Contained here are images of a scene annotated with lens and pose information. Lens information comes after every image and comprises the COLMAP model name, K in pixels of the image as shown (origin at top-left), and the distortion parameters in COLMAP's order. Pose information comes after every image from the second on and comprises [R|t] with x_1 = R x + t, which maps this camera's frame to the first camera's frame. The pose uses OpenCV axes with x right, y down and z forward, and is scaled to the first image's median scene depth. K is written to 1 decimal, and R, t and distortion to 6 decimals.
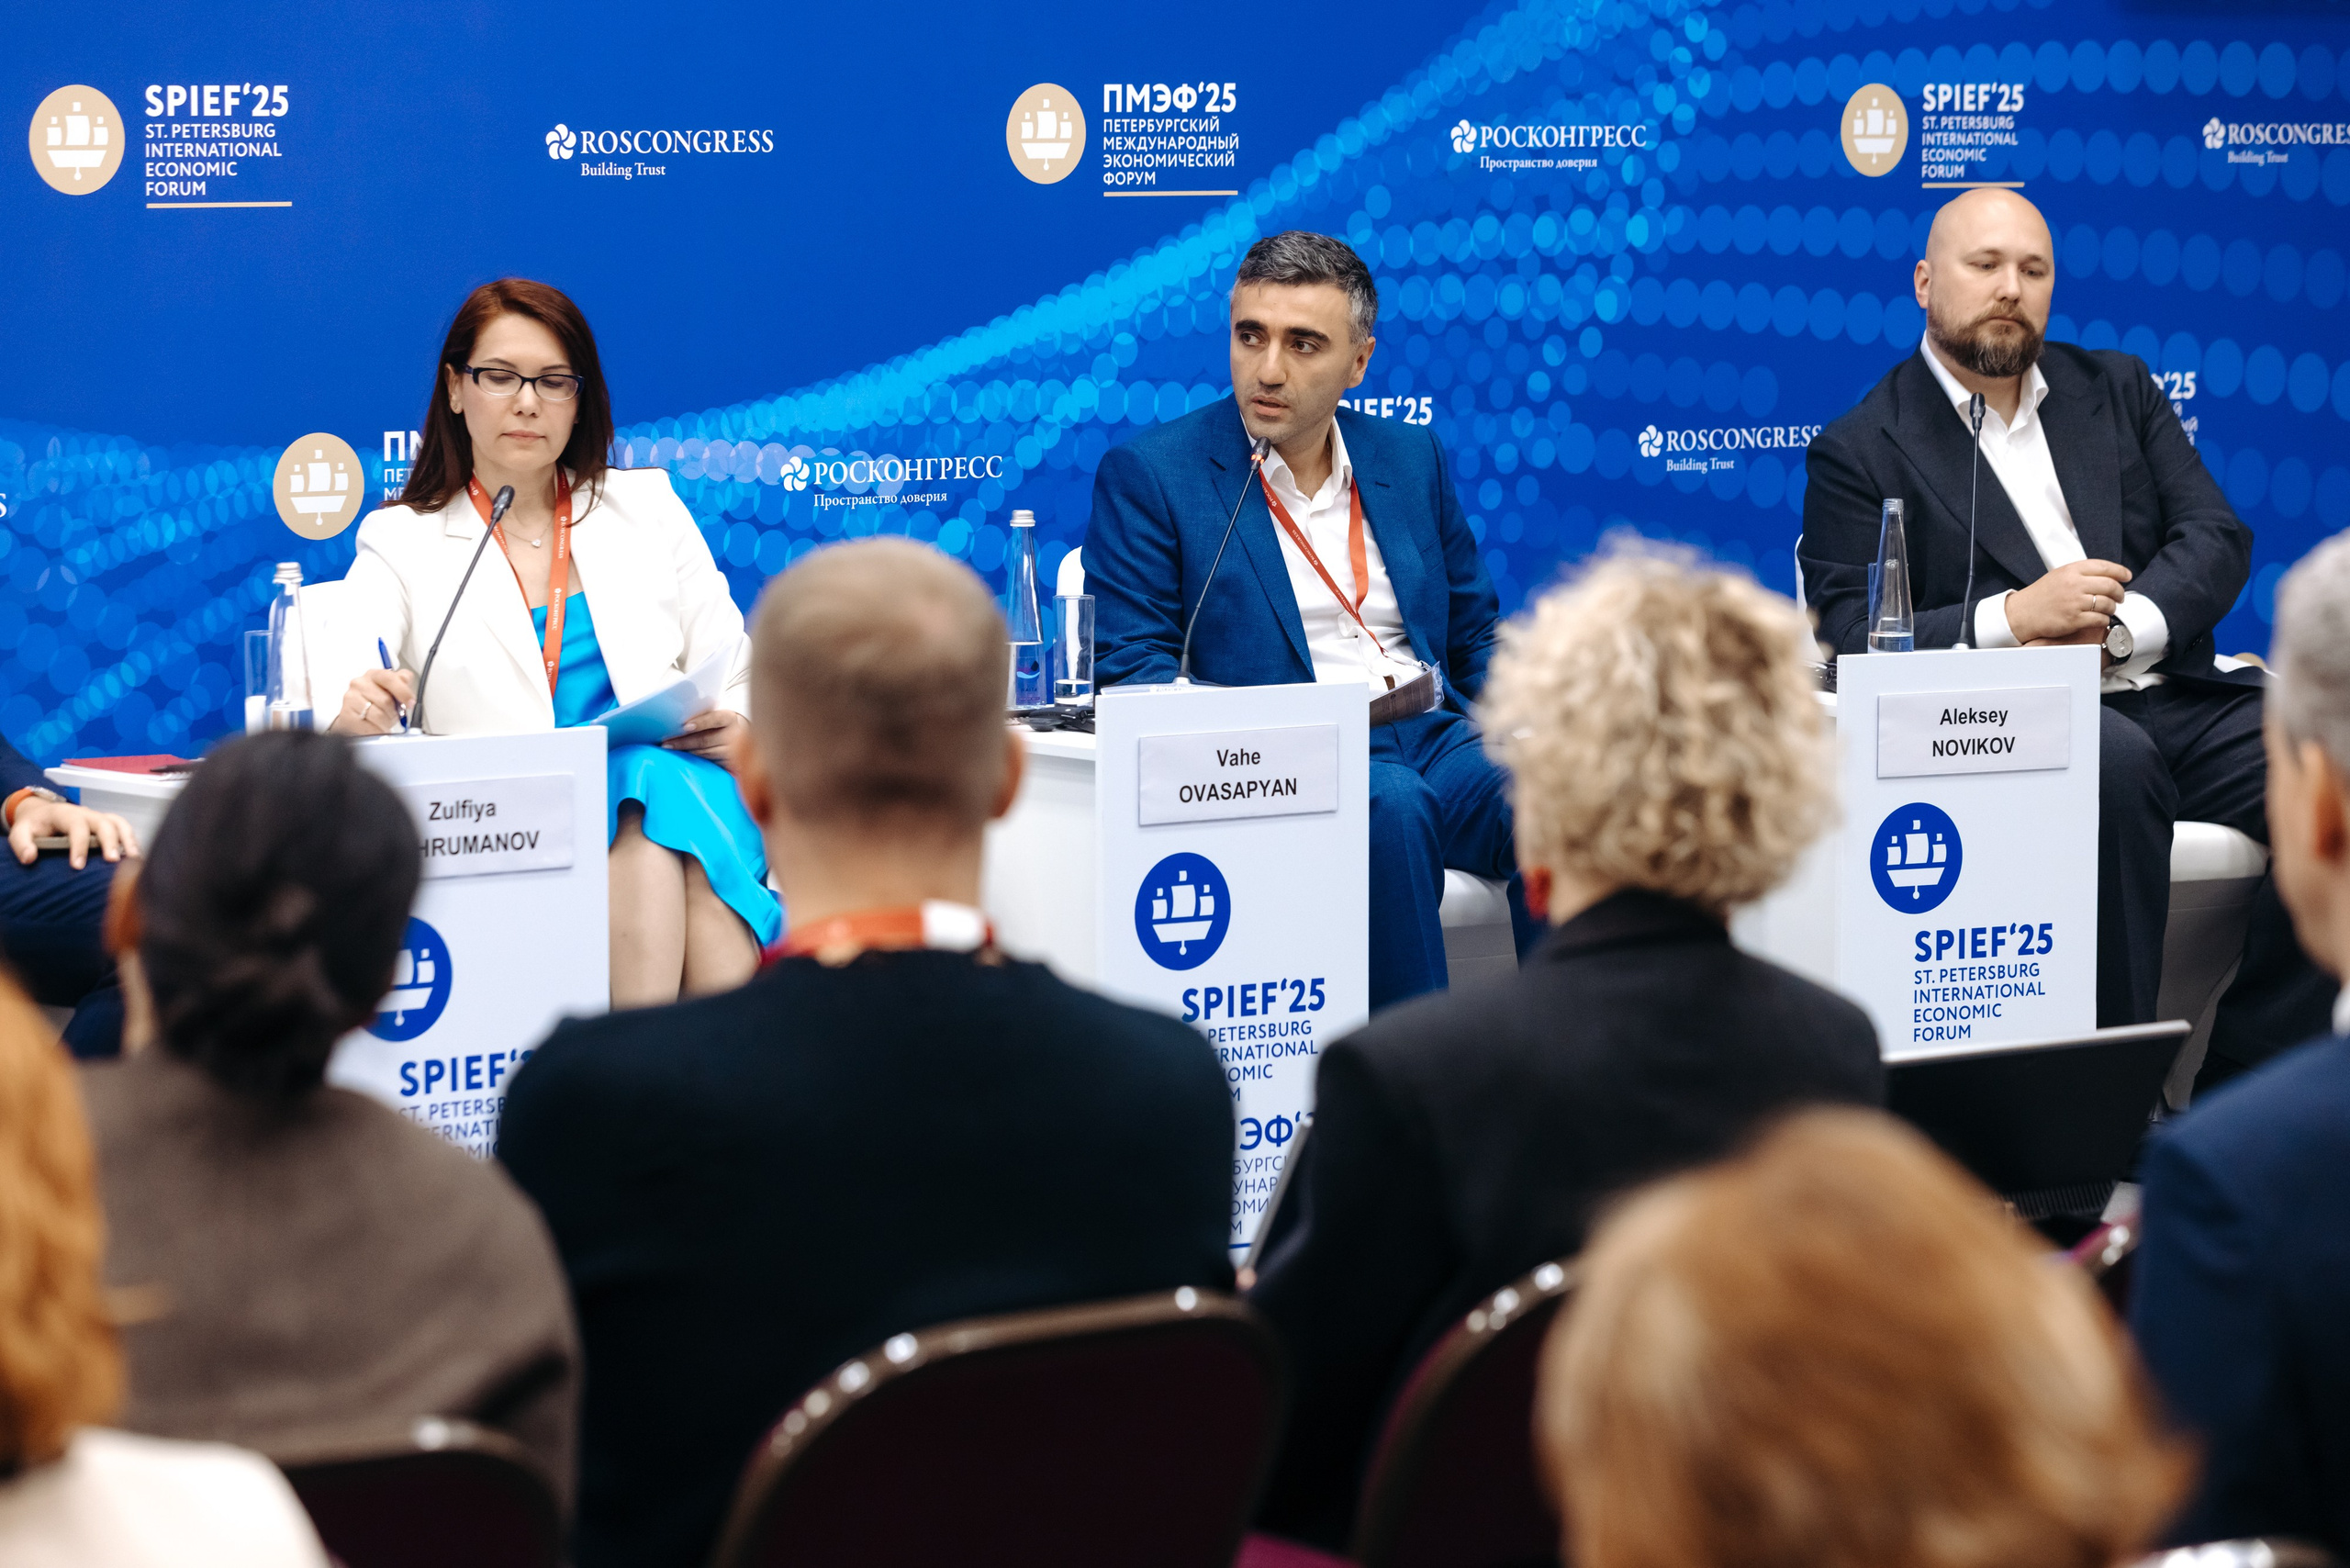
lens RADIAL K [[7447.9, 0, 1174.1], [0, 7447.9, 789.5], [0, 0, 1]] dist [0.007806, 0.000000]
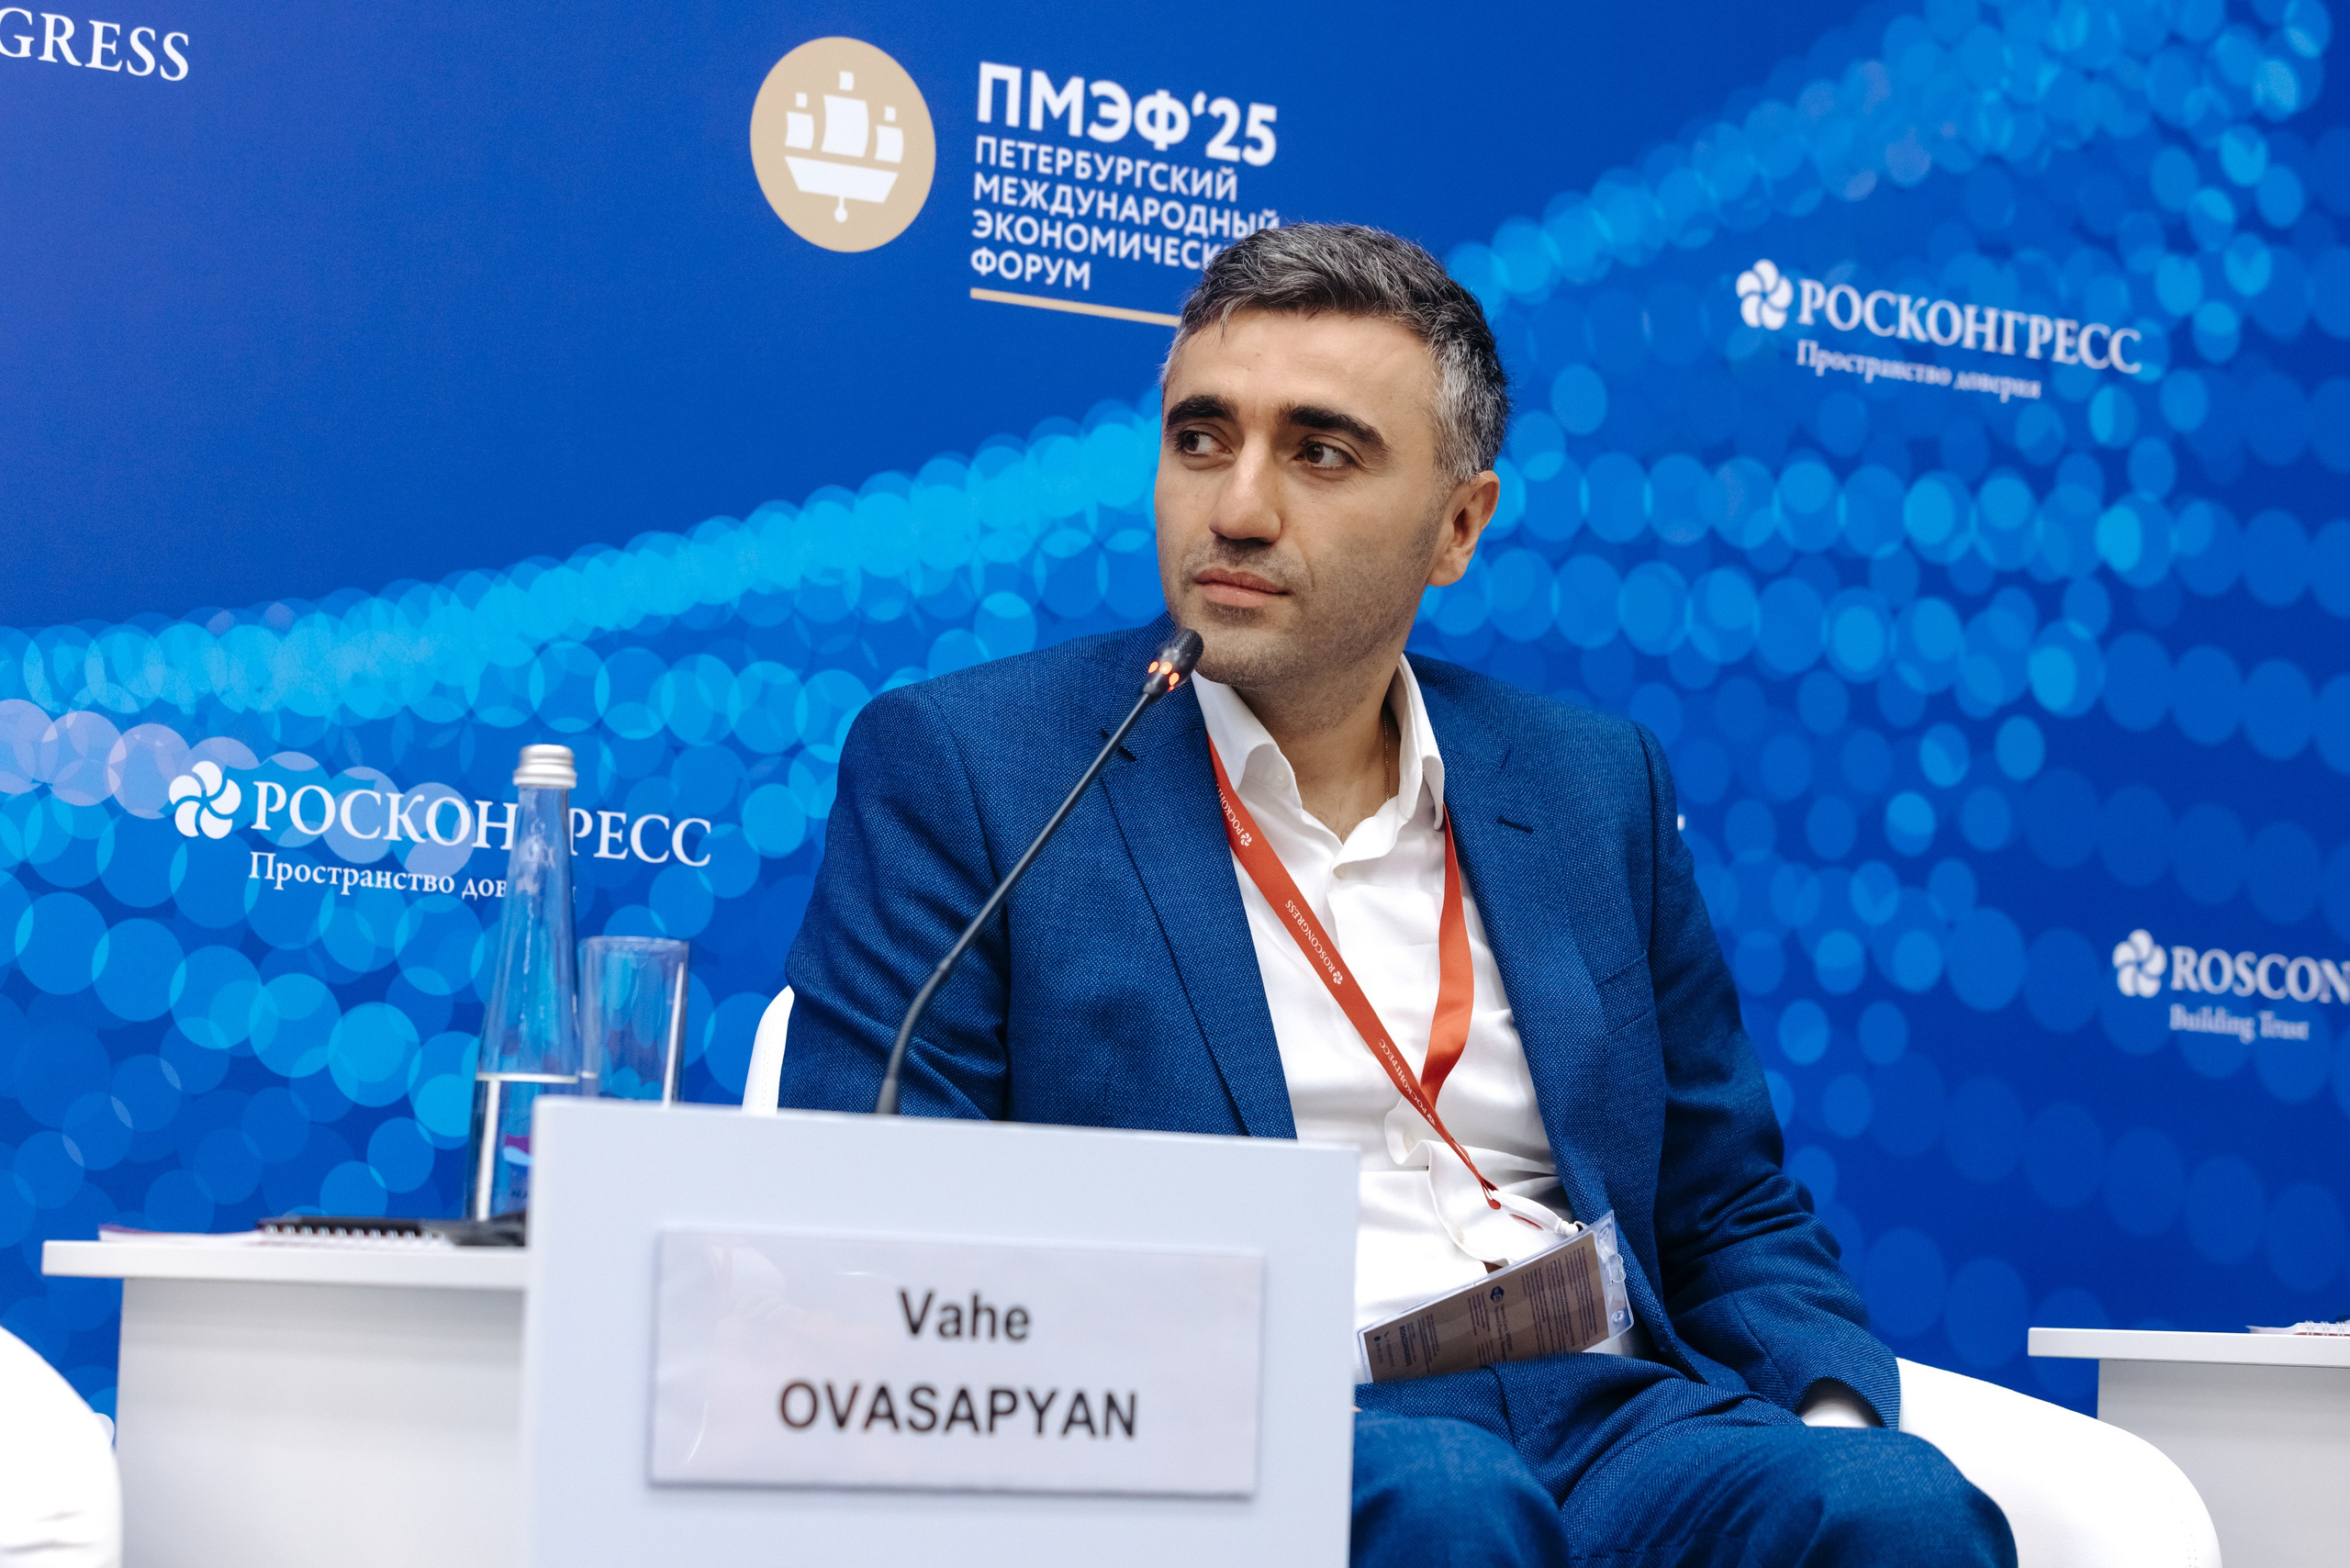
lens RADIAL K [[6408.0, 0, 1066.9], [0, 6408.0, 725.0], [0, 0, 1]] dist [0.014019, 0.000000]
pose [[0.994246, 0.028268, -0.103326, 0.038911], [-0.047292, 0.981298, -0.186593, 0.021826], [0.096119, 0.190406, 0.976989, 0.608446]]
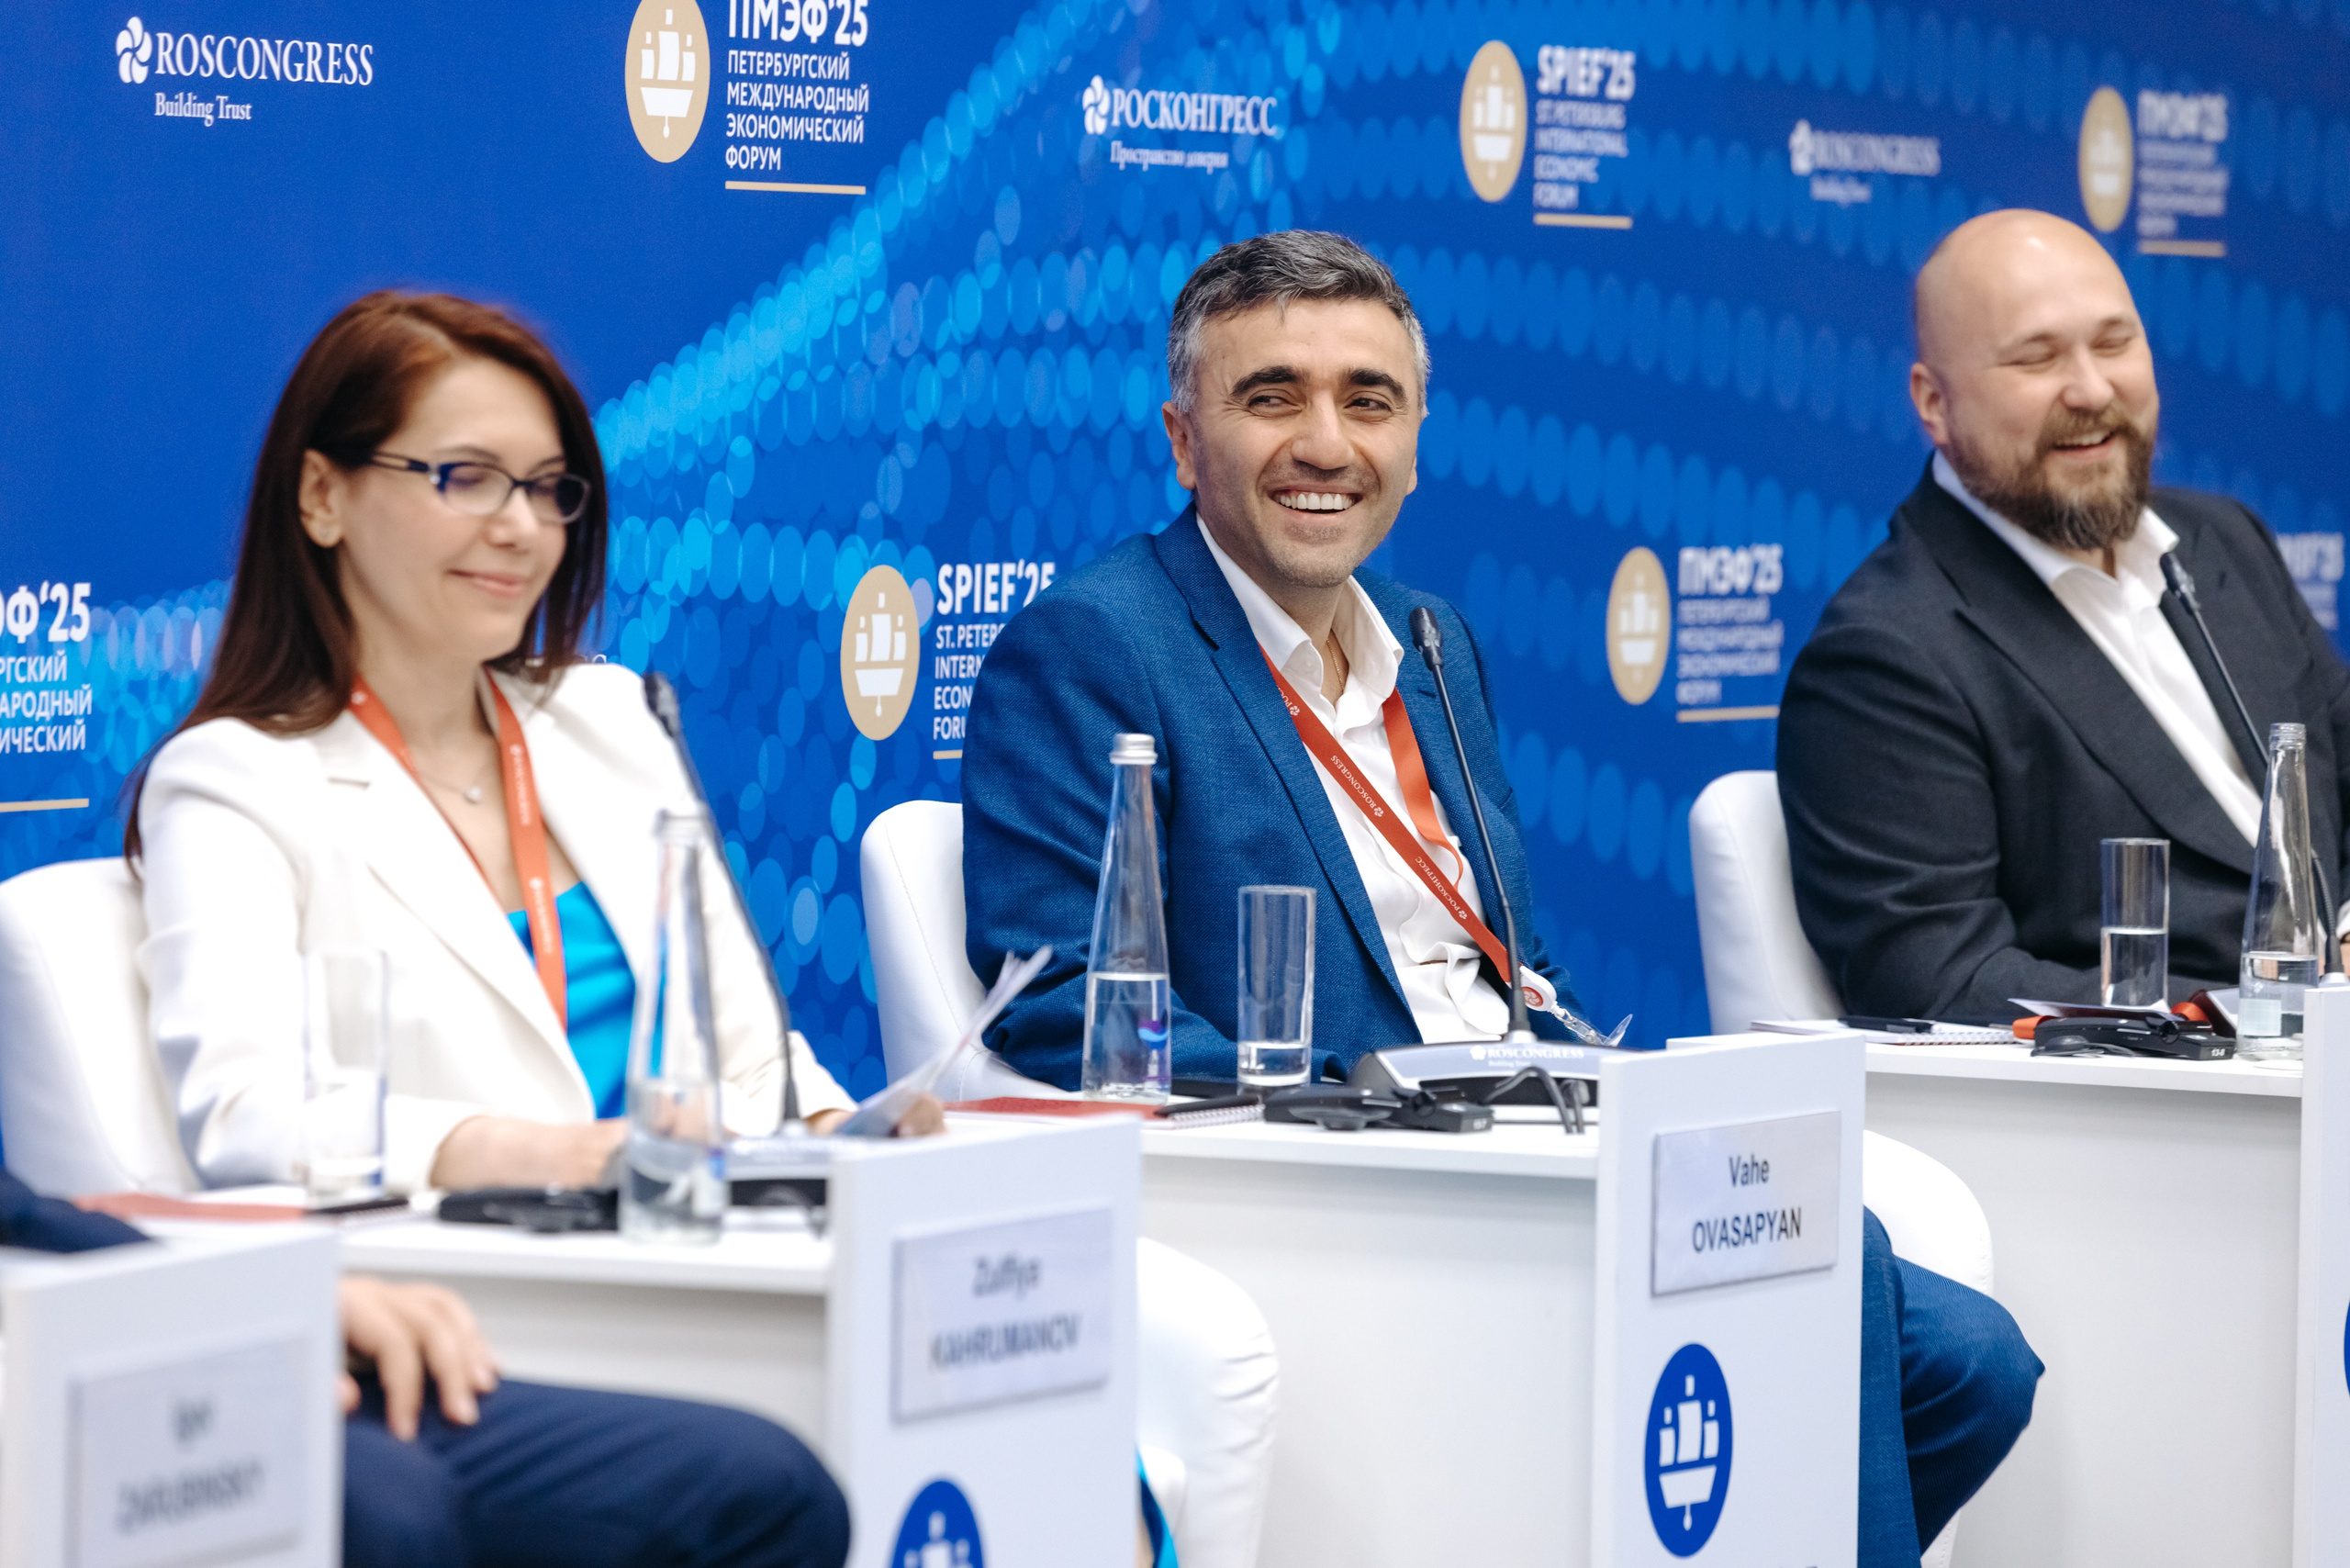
lens RADIAL K [[11782.4, 0, 1181.8], [0, 11782.4, 784.7], [0, 0, 1]] dist [0.118165, 0.000000]
pose [[0.894524, -0.001070, 0.447019, -0.369053], [0.023757, 0.998698, -0.045151, 0.004897], [-0.446388, 0.051008, 0.893384, 0.203908]]
